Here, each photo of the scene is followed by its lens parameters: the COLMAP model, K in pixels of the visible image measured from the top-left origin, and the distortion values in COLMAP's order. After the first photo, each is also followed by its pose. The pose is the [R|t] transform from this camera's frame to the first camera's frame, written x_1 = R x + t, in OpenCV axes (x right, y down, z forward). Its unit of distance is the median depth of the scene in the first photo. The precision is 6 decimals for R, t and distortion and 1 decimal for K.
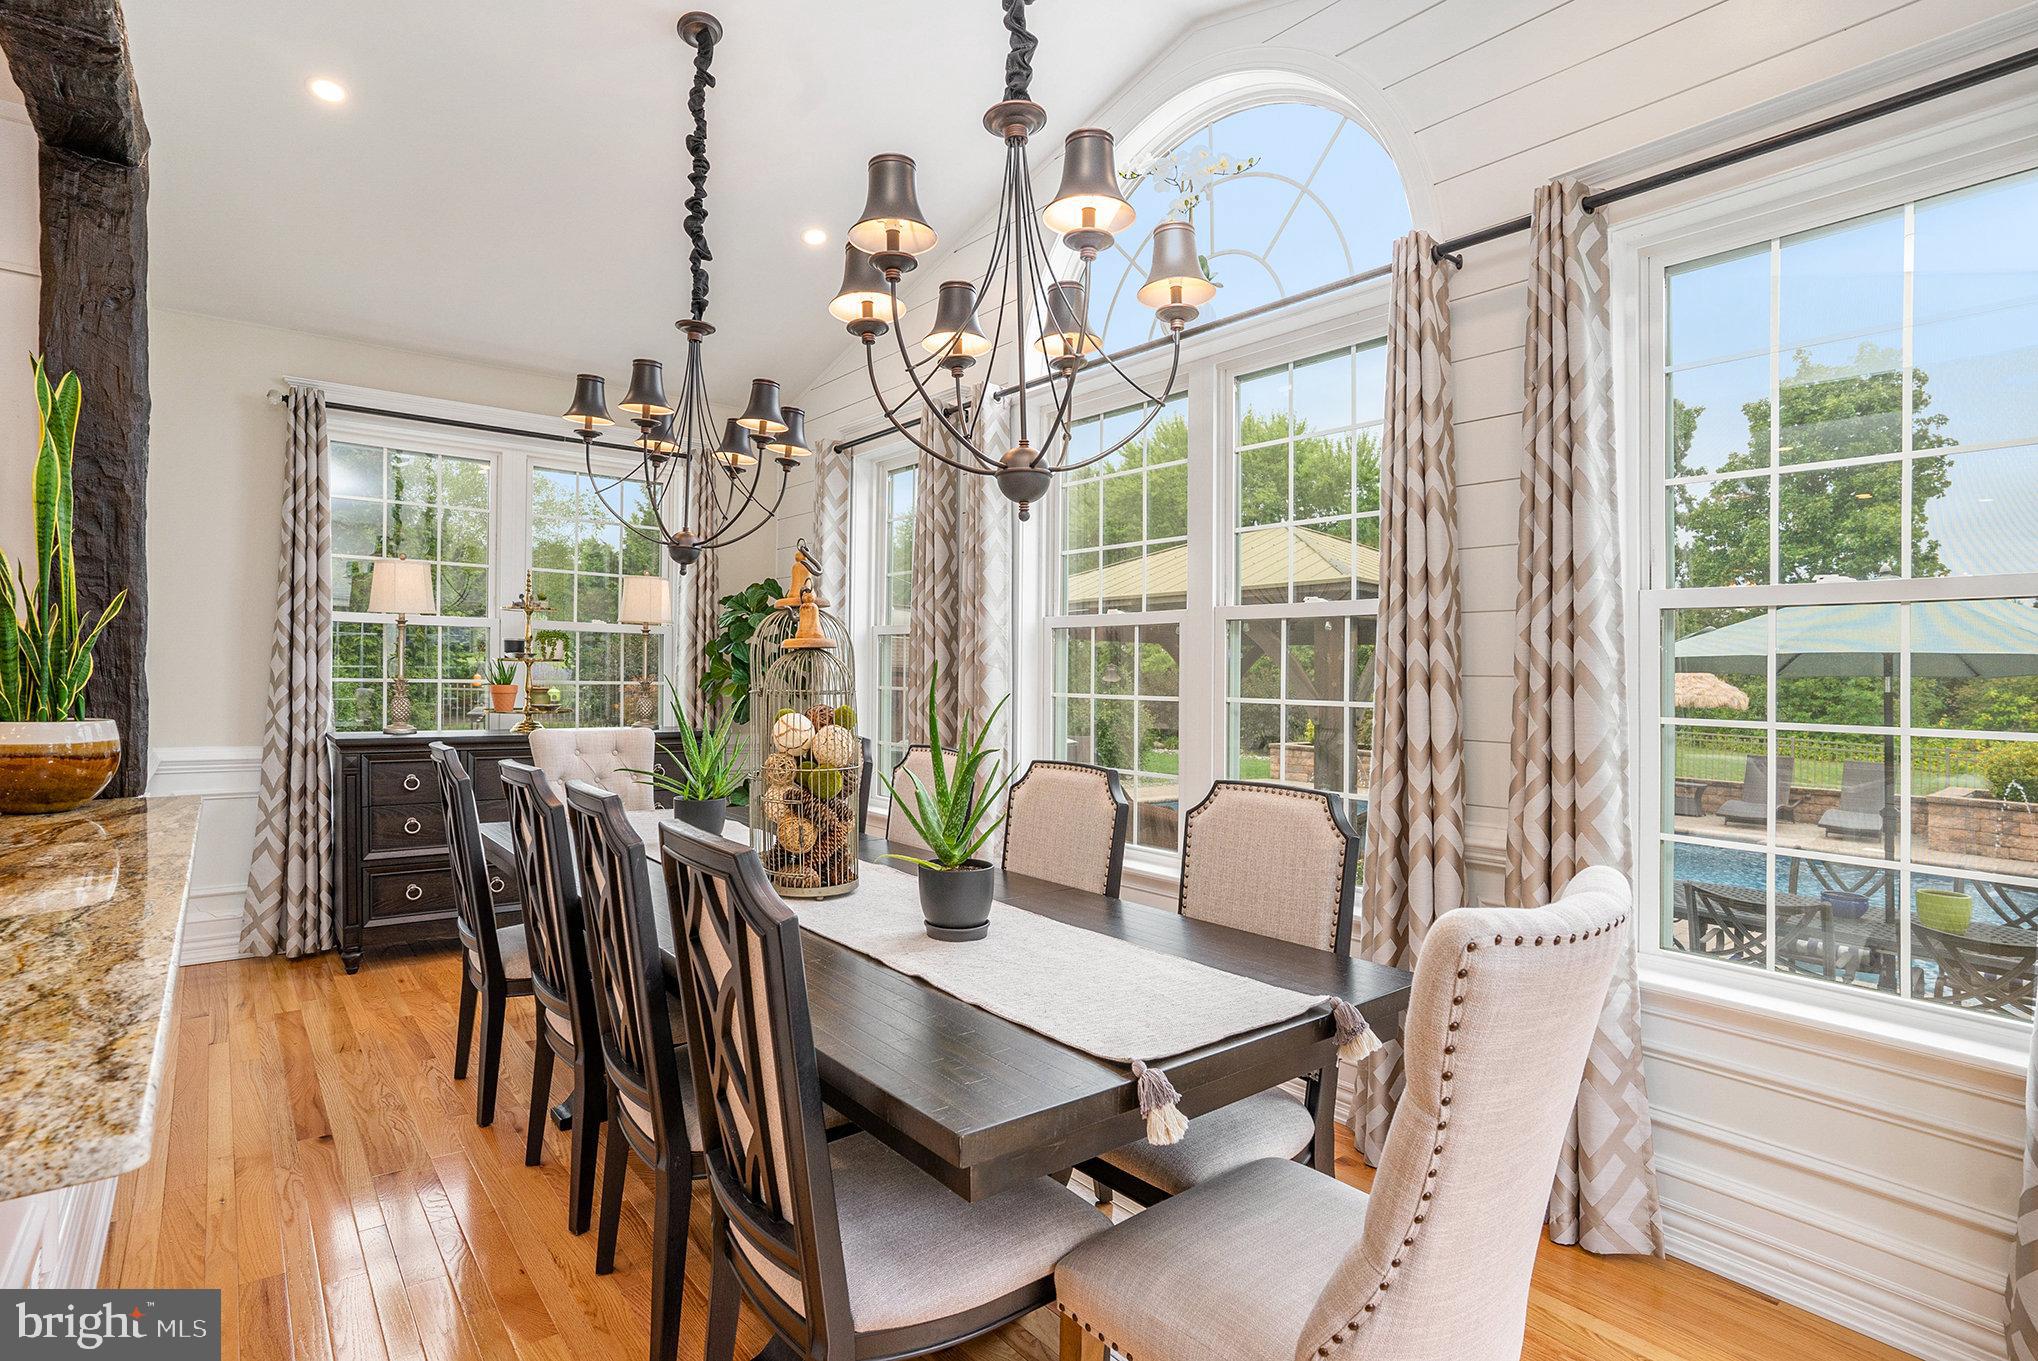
lens RADIAL K [[1000.7, 0, 1059.2], [0, 1000.7, 662.3], [0, 0, 1]] dist [-0.066034, 0.012241]
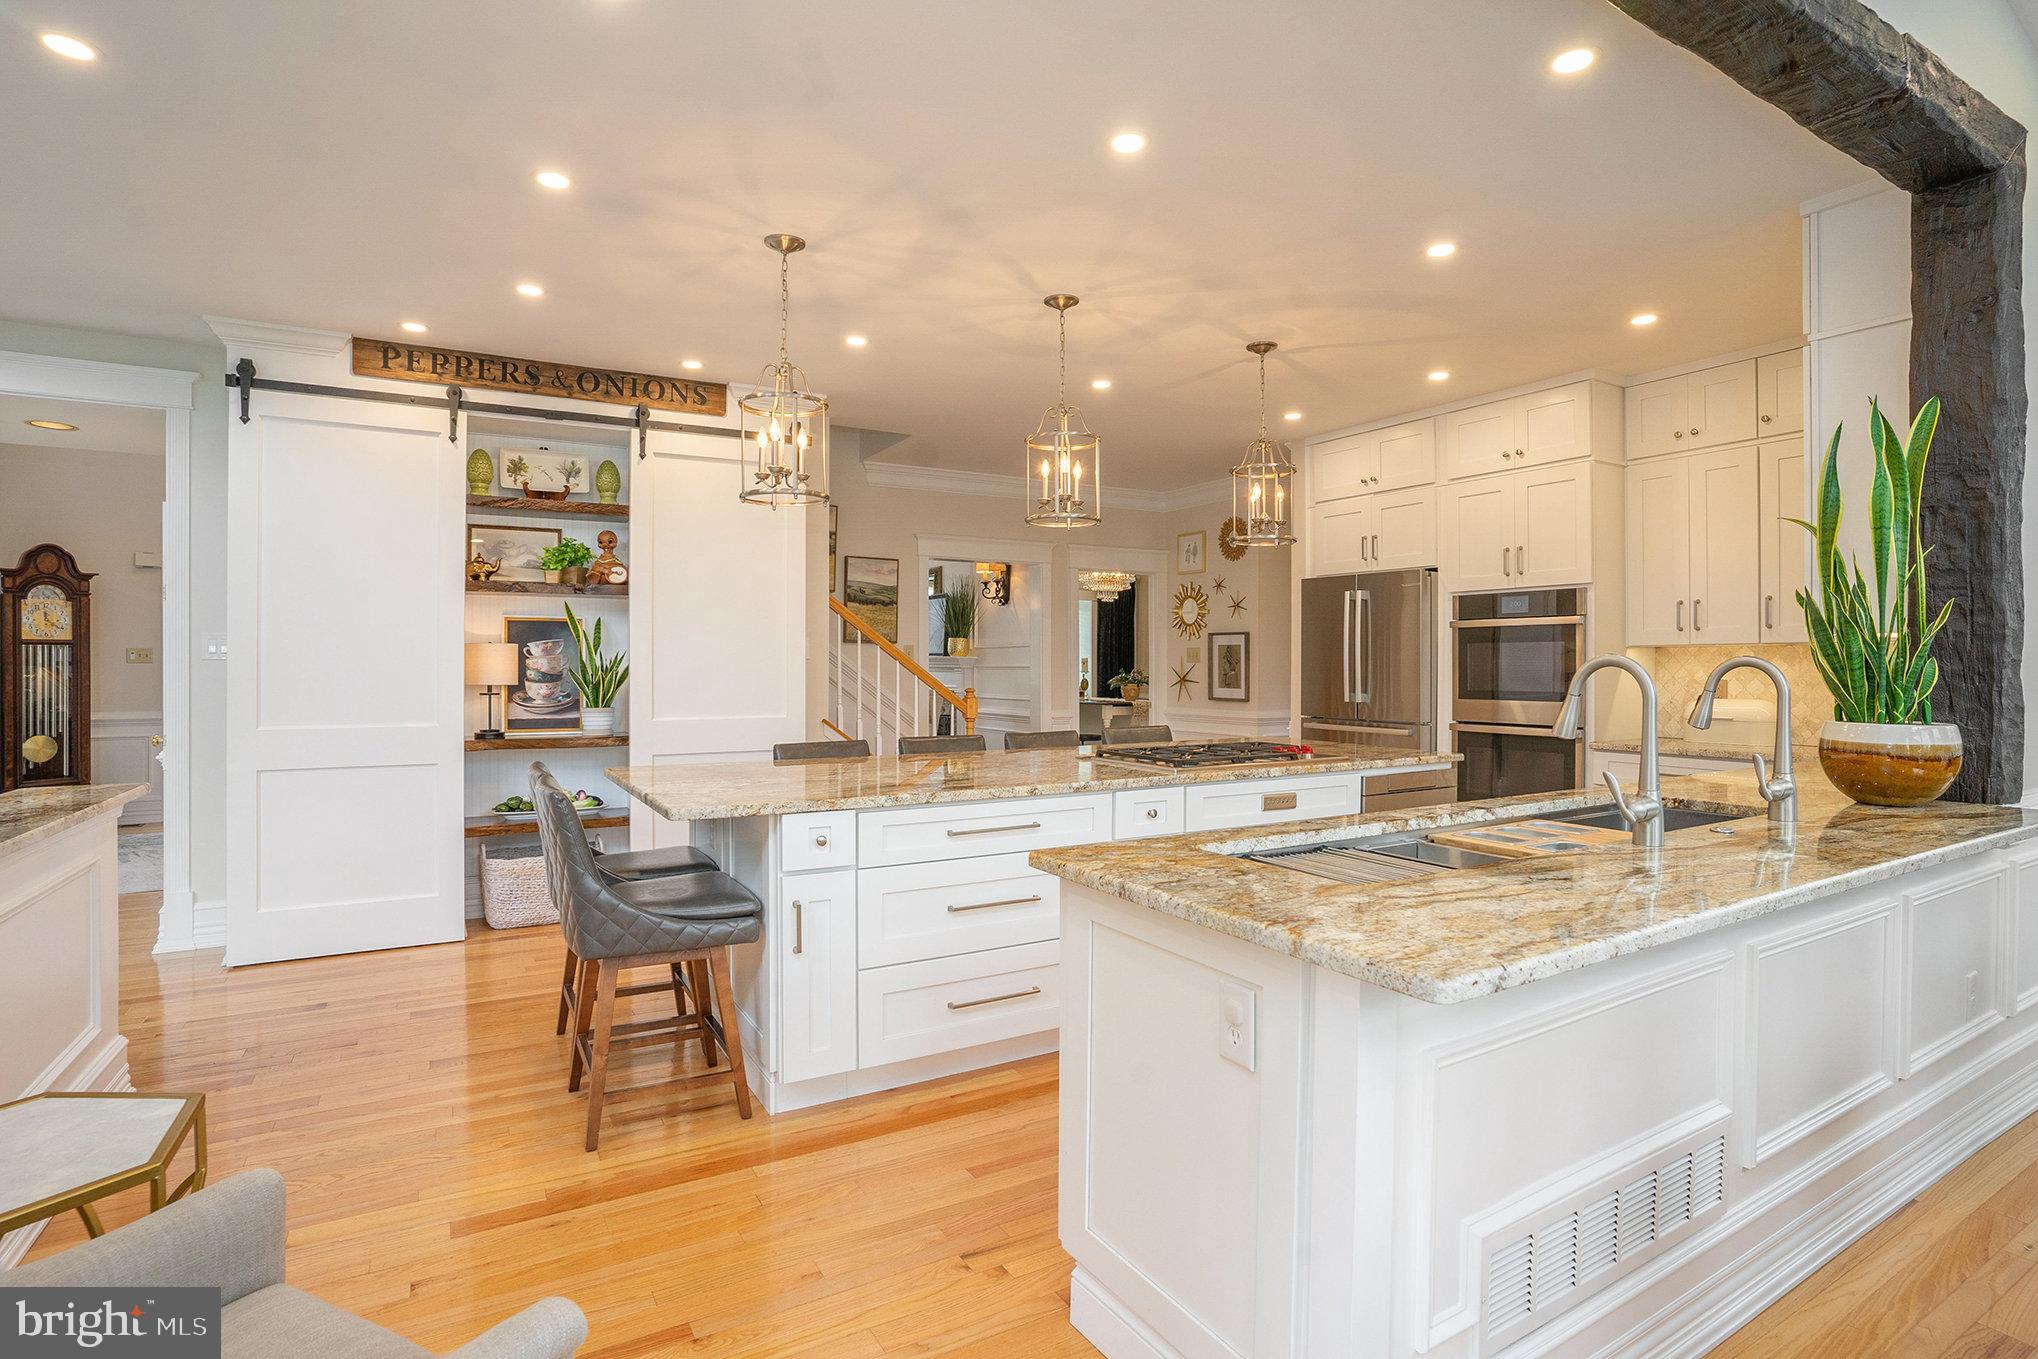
lens RADIAL K [[1000.7, 0, 1029.8], [0, 1000.7, 679.1], [0, 0, 1]] dist [-0.066034, 0.012241]
pose [[-0.183137, -0.003749, -0.983080, 0.192341], [0.005882, 0.999971, -0.004909, 0.009347], [0.983070, -0.006682, -0.183109, 0.191349]]
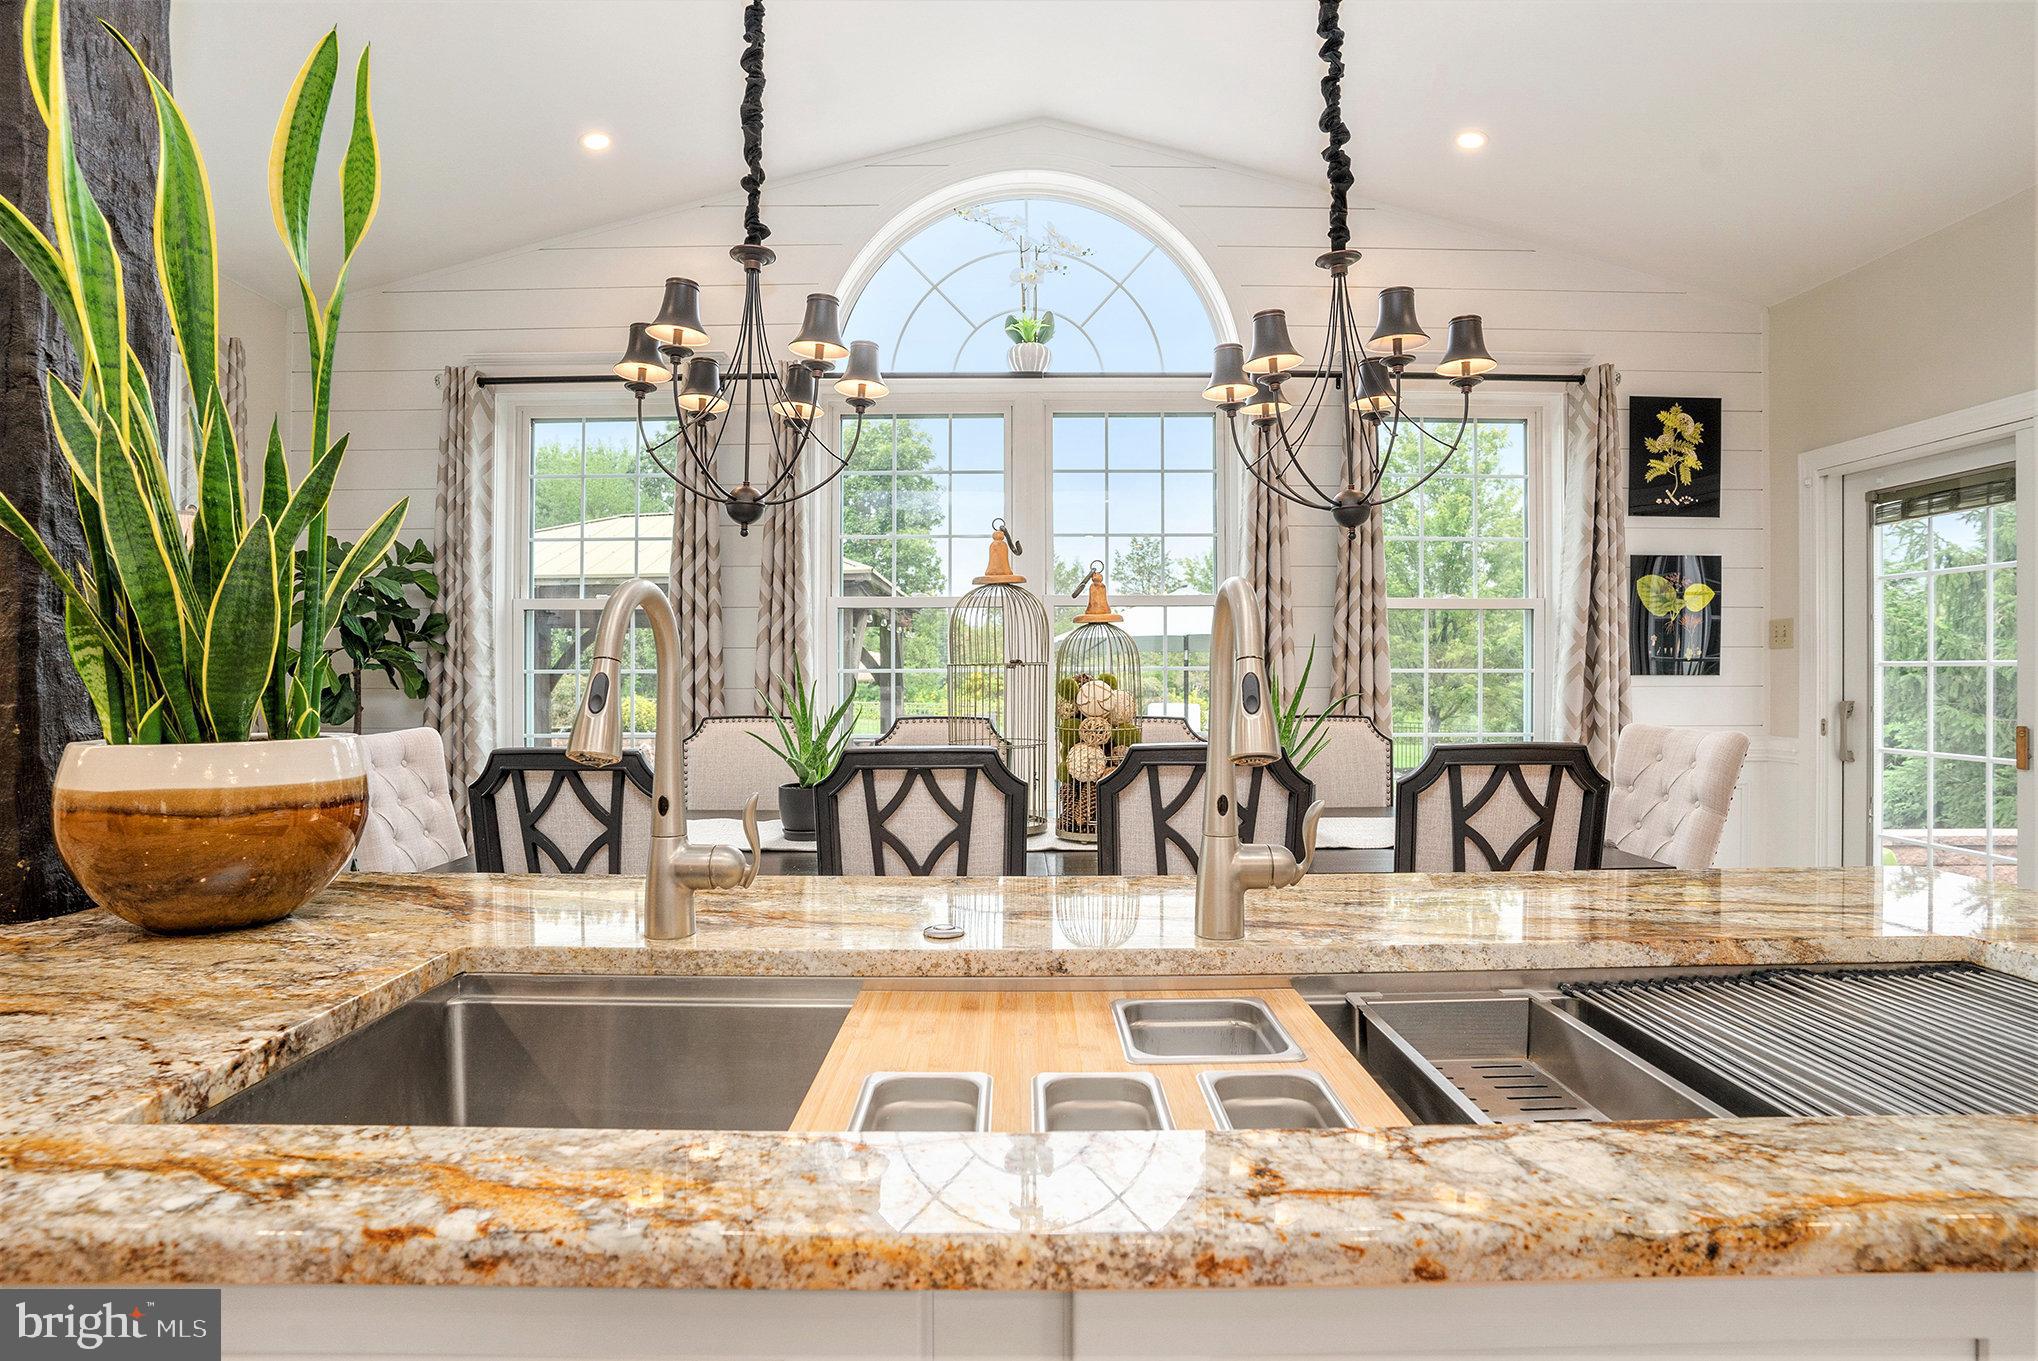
lens RADIAL K [[1000.7, 0, 990.2], [0, 1000.7, 666.1], [0, 0, 1]] dist [-0.066034, 0.012241]
pose [[0.646631, -0.015714, 0.762641, -1.101965], [0.004593, 0.999850, 0.016707, 0.014644], [-0.762789, -0.007301, 0.646606, 0.325842]]
